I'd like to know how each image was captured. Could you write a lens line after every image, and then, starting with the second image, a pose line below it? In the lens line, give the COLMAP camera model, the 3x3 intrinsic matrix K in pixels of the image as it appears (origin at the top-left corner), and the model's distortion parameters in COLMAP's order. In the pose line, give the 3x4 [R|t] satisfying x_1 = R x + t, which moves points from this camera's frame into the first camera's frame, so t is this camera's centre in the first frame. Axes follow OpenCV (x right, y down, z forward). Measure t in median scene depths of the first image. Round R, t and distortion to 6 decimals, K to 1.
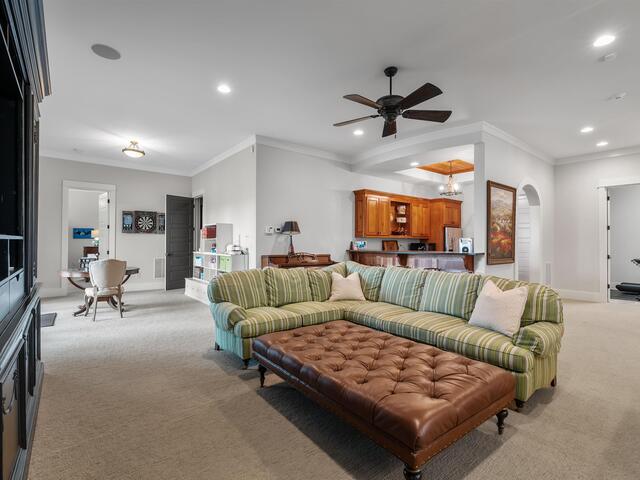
lens RADIAL K [[316.1, 0, 324.1], [0, 316.1, 243.2], [0, 0, 1]] dist [-0.000020, -0.000798]
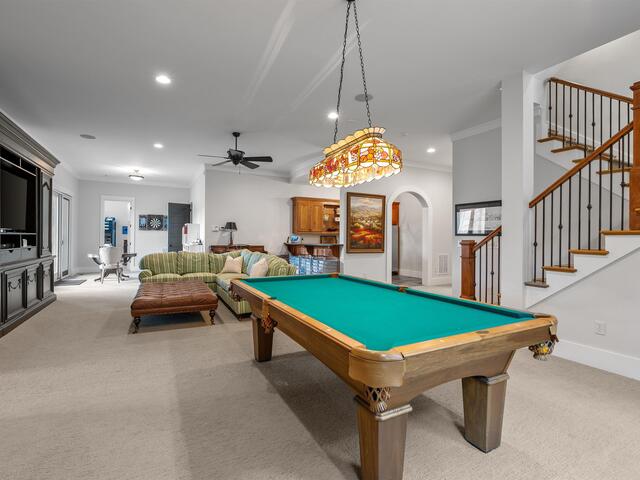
lens RADIAL K [[316.1, 0, 314.9], [0, 316.1, 236.7], [0, 0, 1]] dist [-0.000020, -0.000798]
pose [[0.979903, 0.002790, -0.199454, 0.514602], [-0.004342, 0.999964, -0.007346, 0.005539], [0.199426, 0.008065, 0.979880, -0.298511]]
